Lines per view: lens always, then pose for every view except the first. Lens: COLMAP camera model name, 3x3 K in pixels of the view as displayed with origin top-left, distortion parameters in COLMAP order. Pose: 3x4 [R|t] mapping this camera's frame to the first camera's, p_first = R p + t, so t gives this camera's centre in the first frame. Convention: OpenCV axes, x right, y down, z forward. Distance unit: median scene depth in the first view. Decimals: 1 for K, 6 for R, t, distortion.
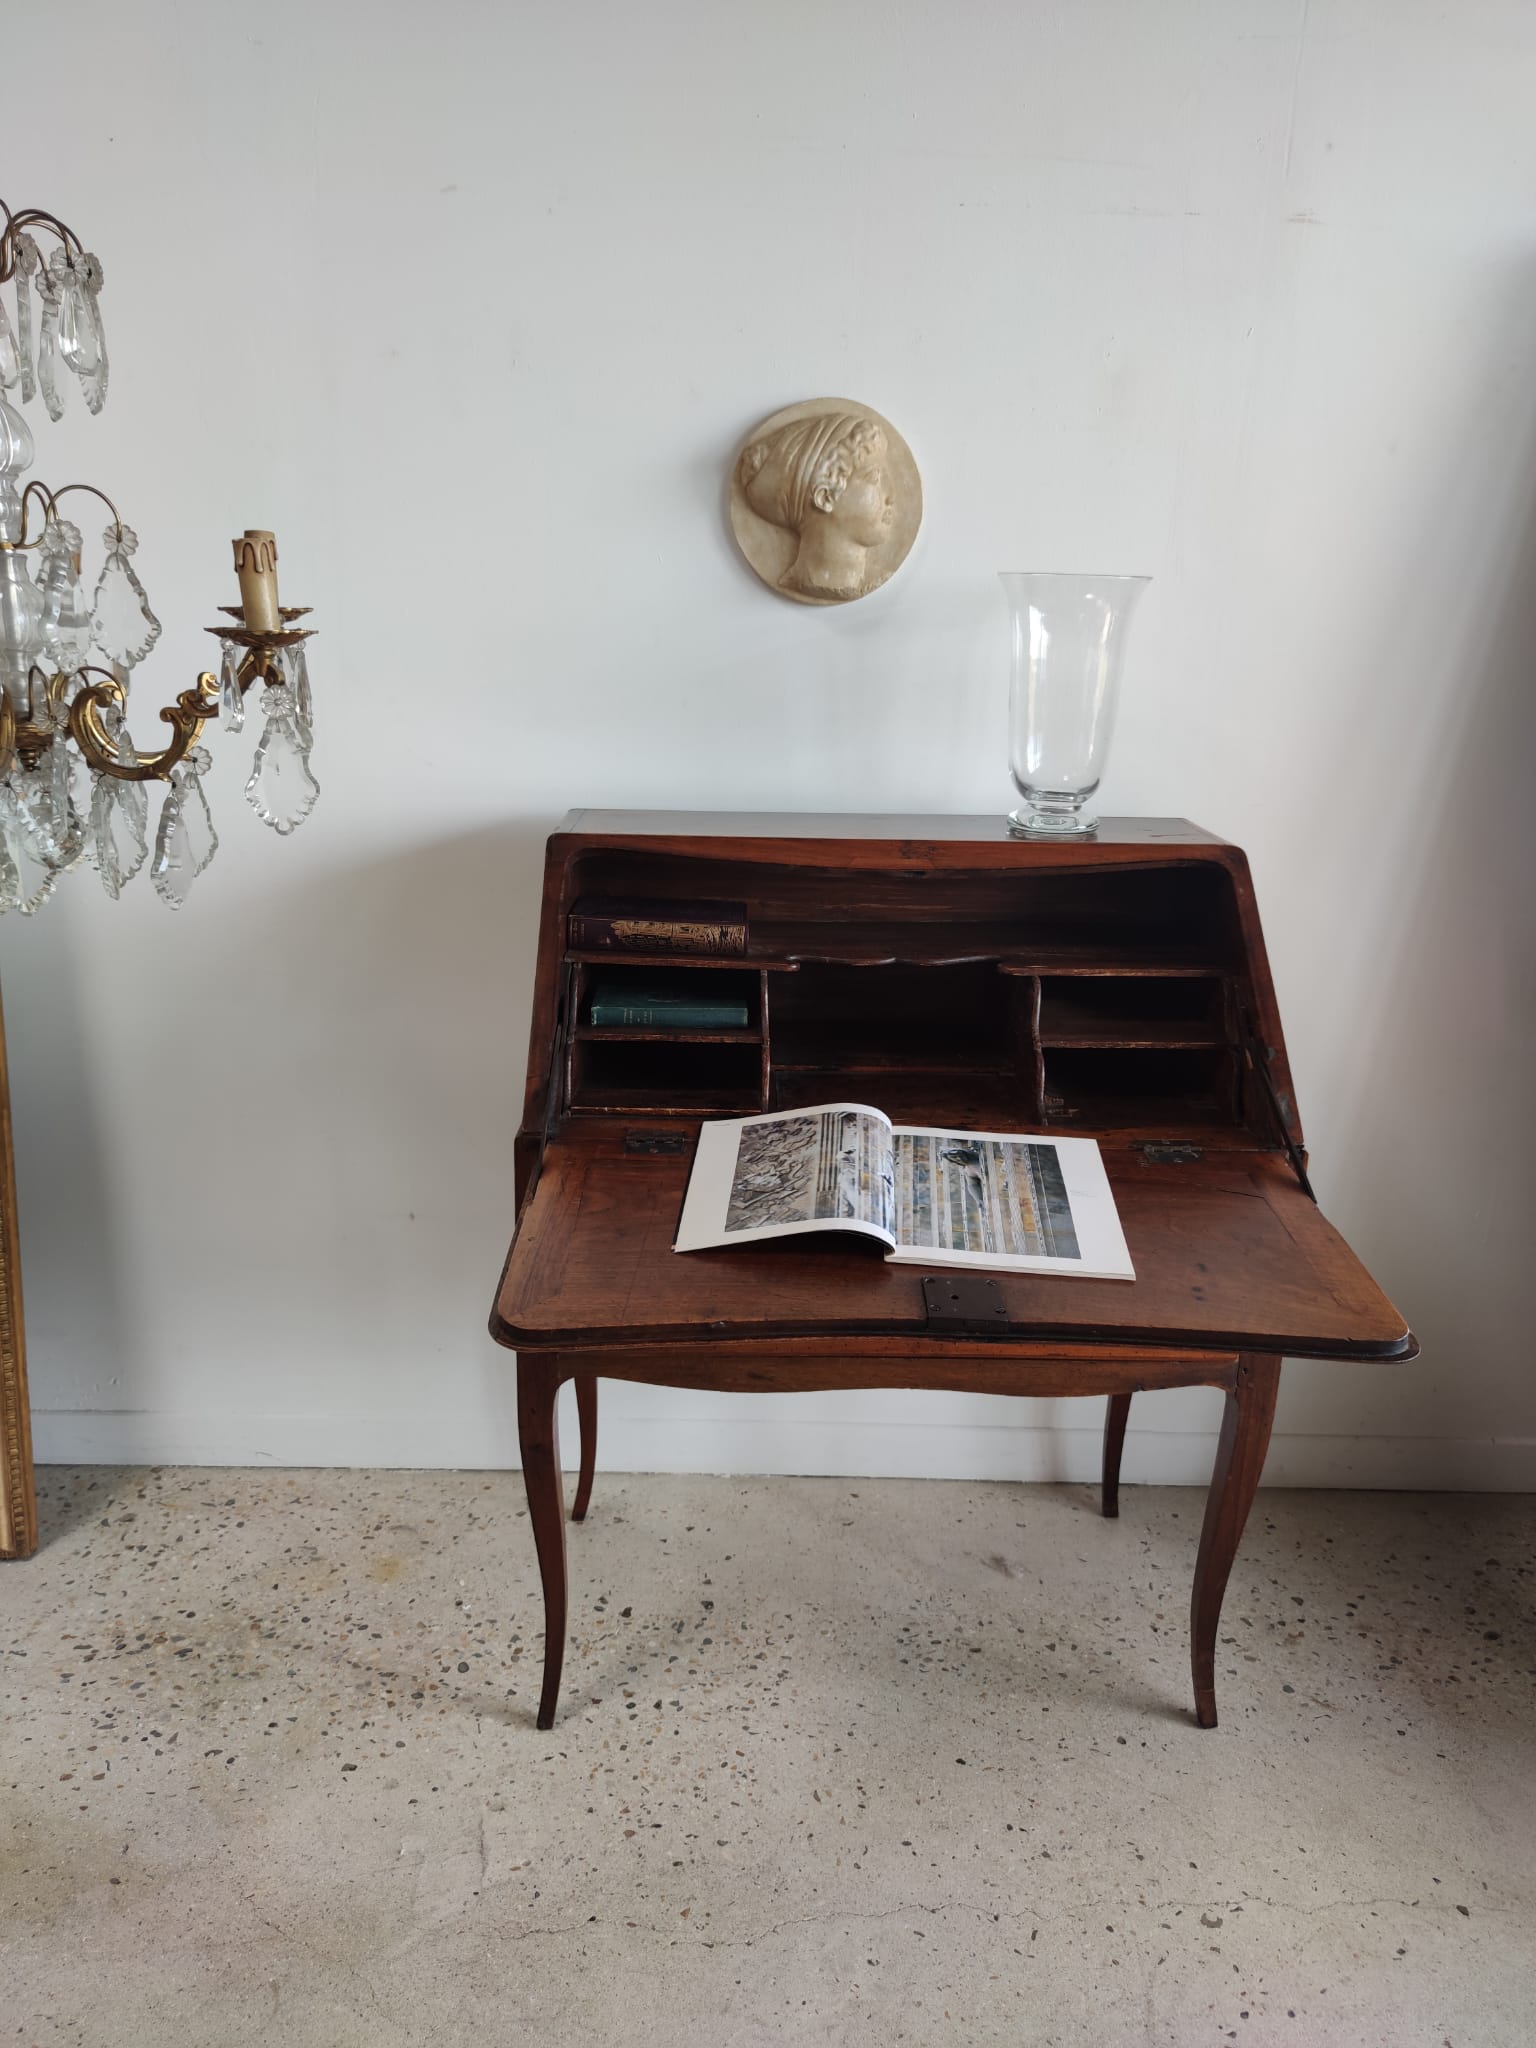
lens RADIAL K [[1466.9, 0, 773.3], [0, 1466.9, 1027.6], [0, 0, 1]] dist [0.042912, -0.044174]
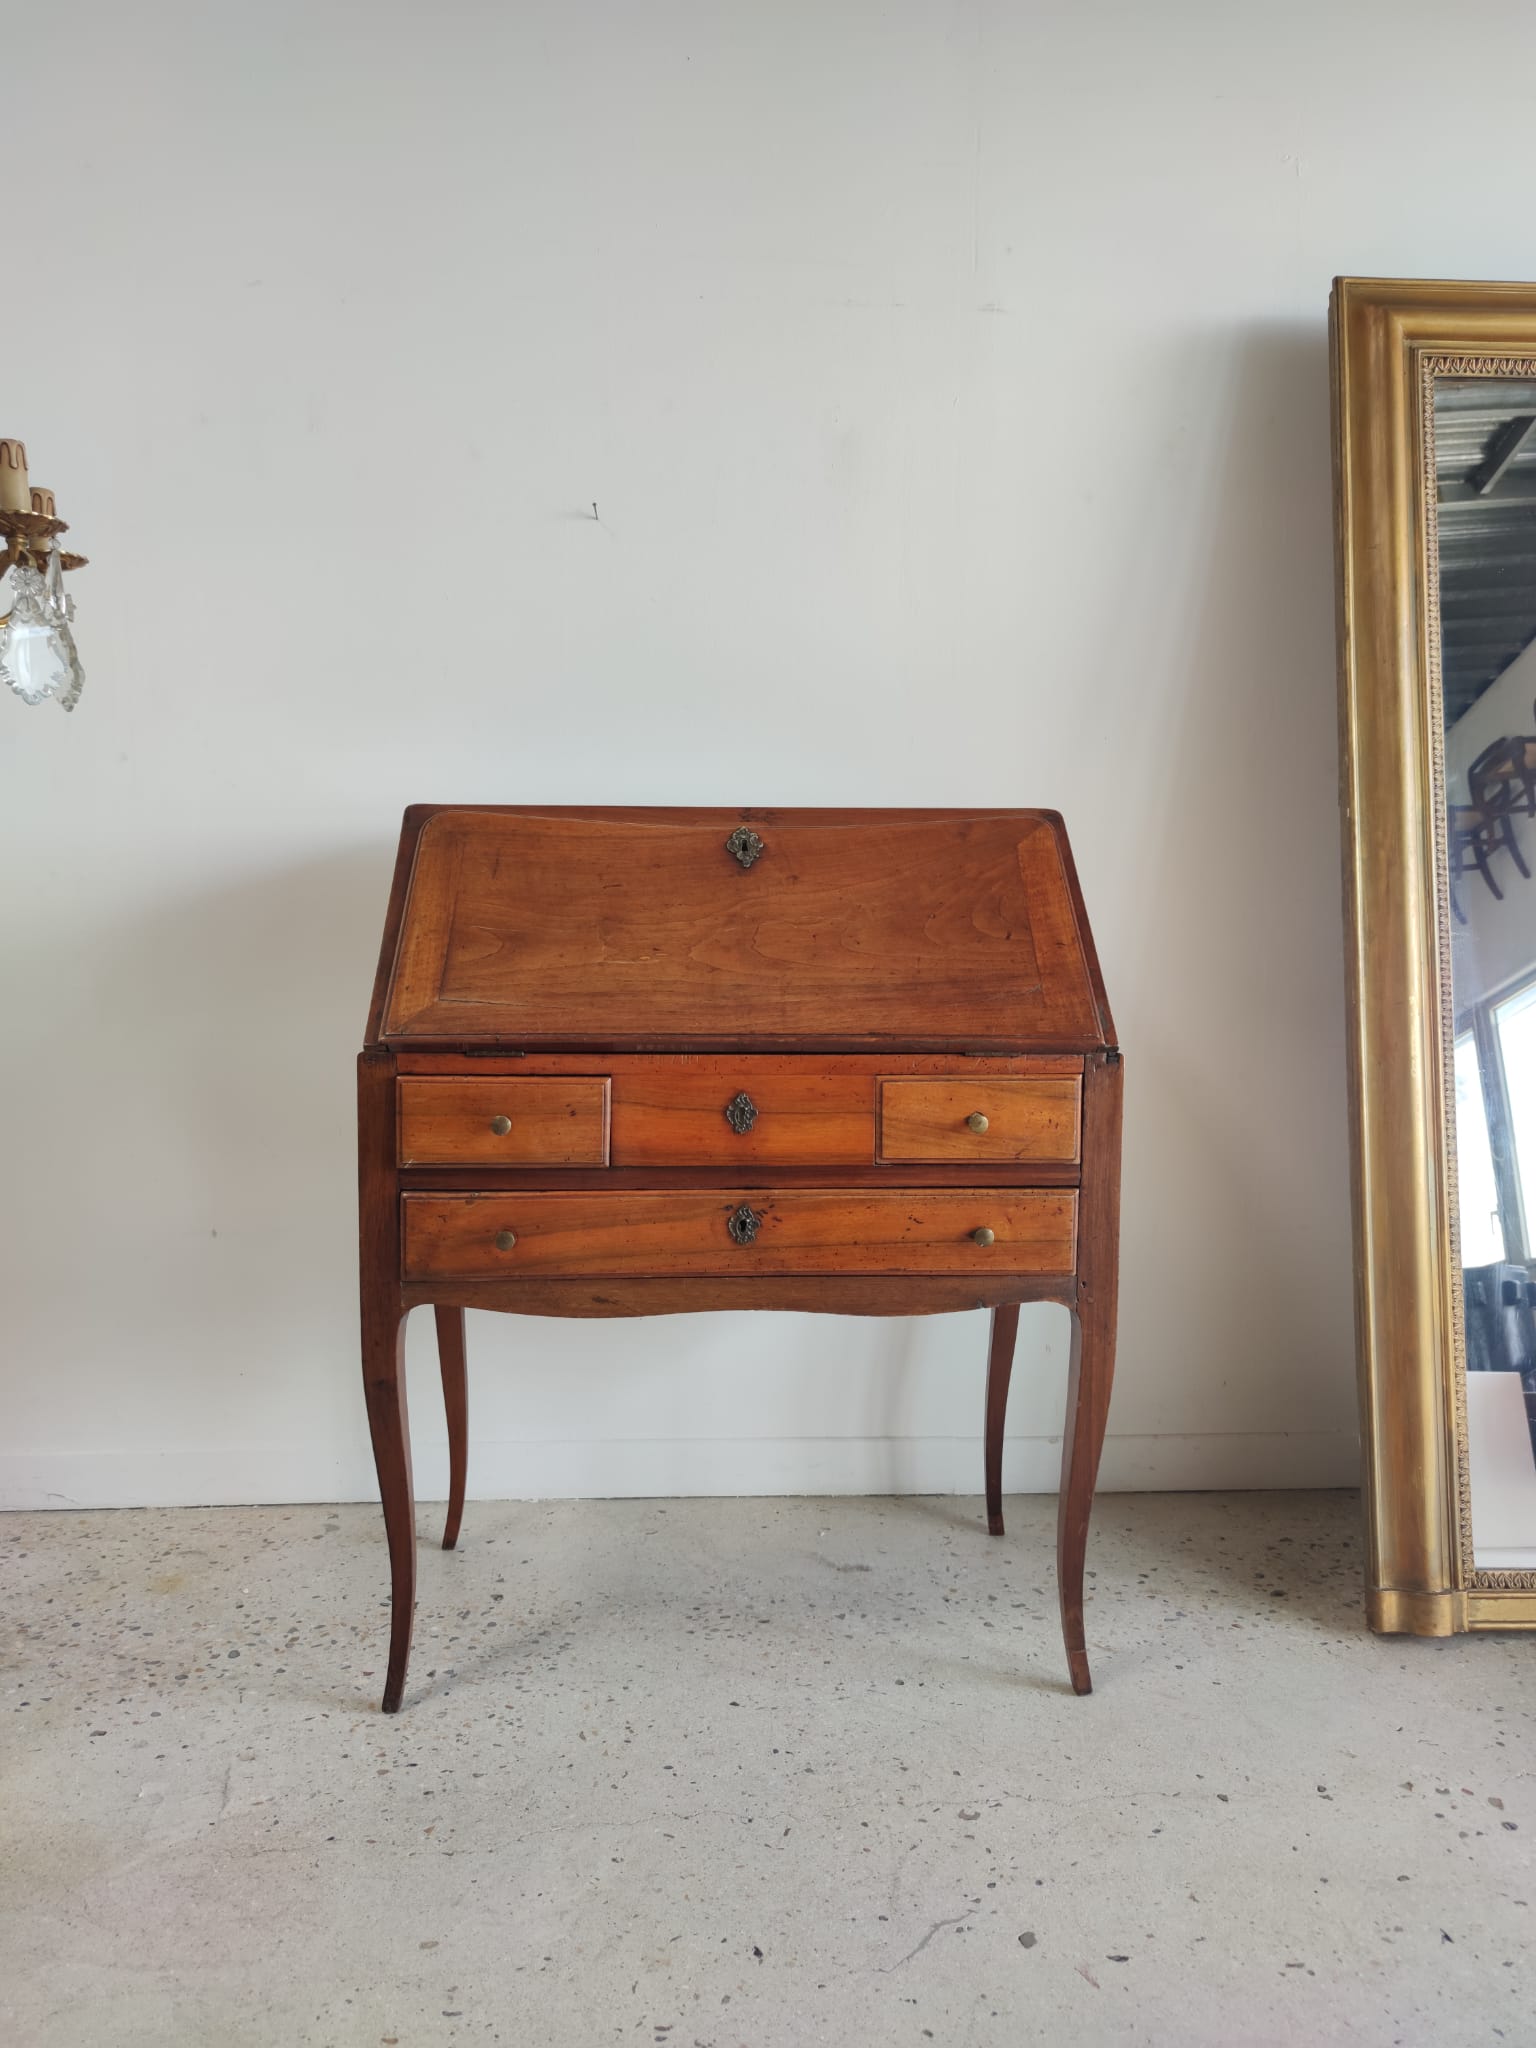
lens RADIAL K [[1466.9, 0, 769.2], [0, 1466.9, 1045.7], [0, 0, 1]] dist [0.042912, -0.044174]
pose [[0.998682, -0.023704, 0.045522, 0.112413], [0.031374, 0.983896, -0.175968, 0.231787], [-0.040618, 0.177165, 0.983343, -0.045615]]
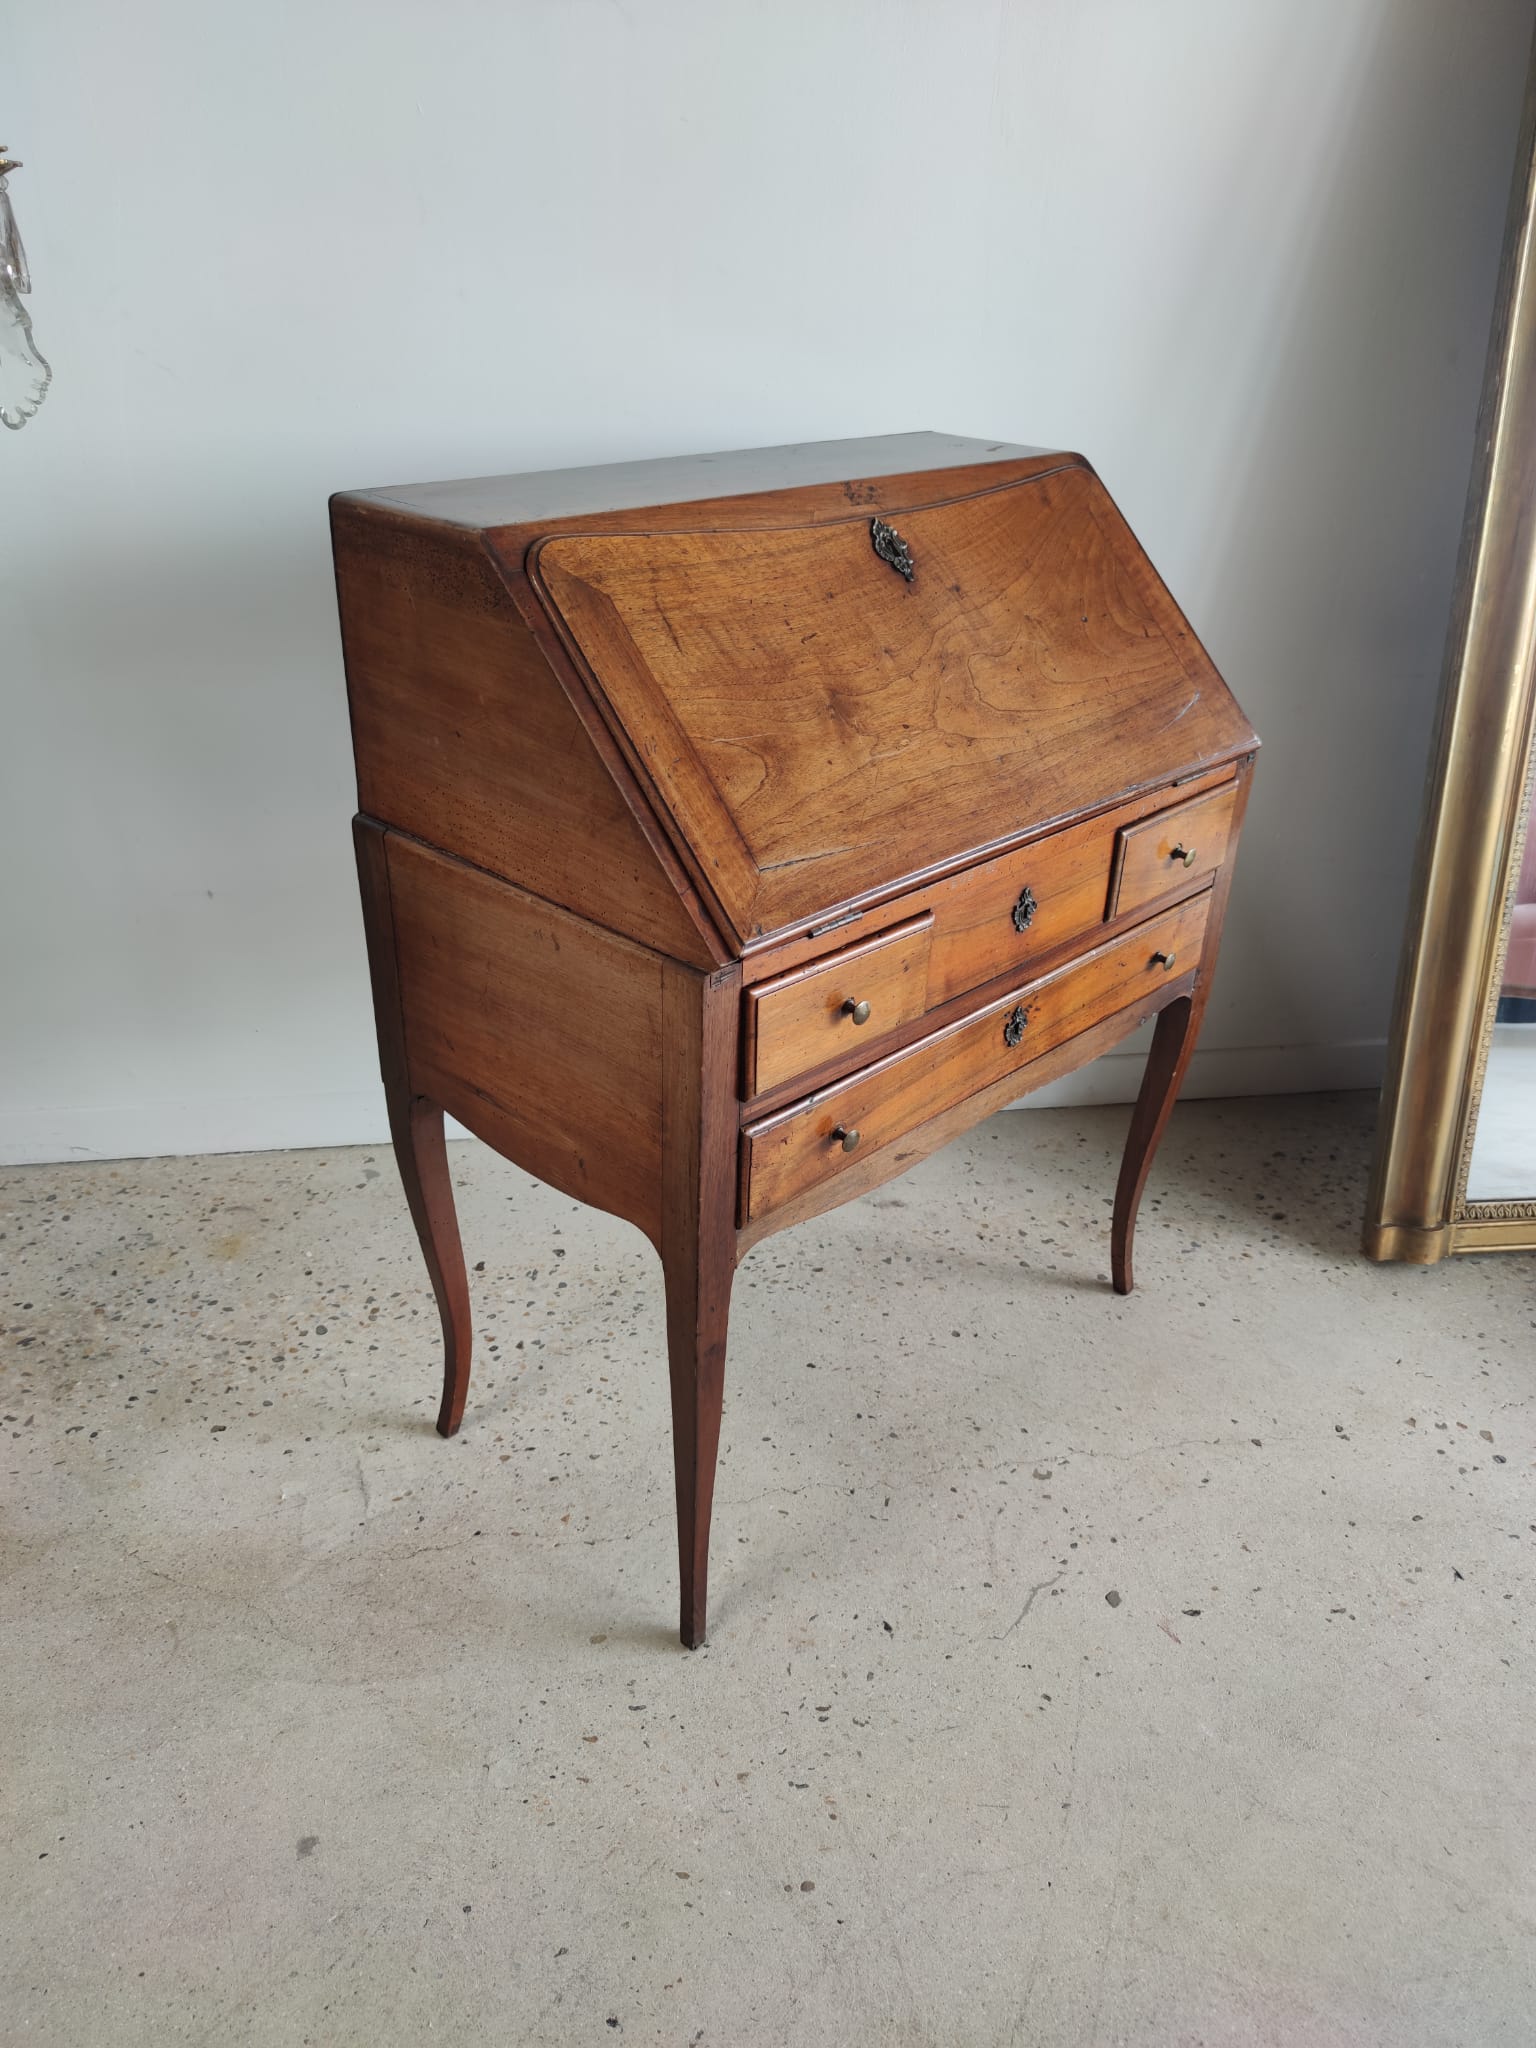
lens RADIAL K [[1466.9, 0, 764.4], [0, 1466.9, 1035.3], [0, 0, 1]] dist [0.042912, -0.044174]
pose [[0.989728, -0.067013, 0.126288, -0.024338], [0.038037, 0.974931, 0.219231, 0.027535], [-0.137814, -0.212175, 0.967465, 0.024830]]
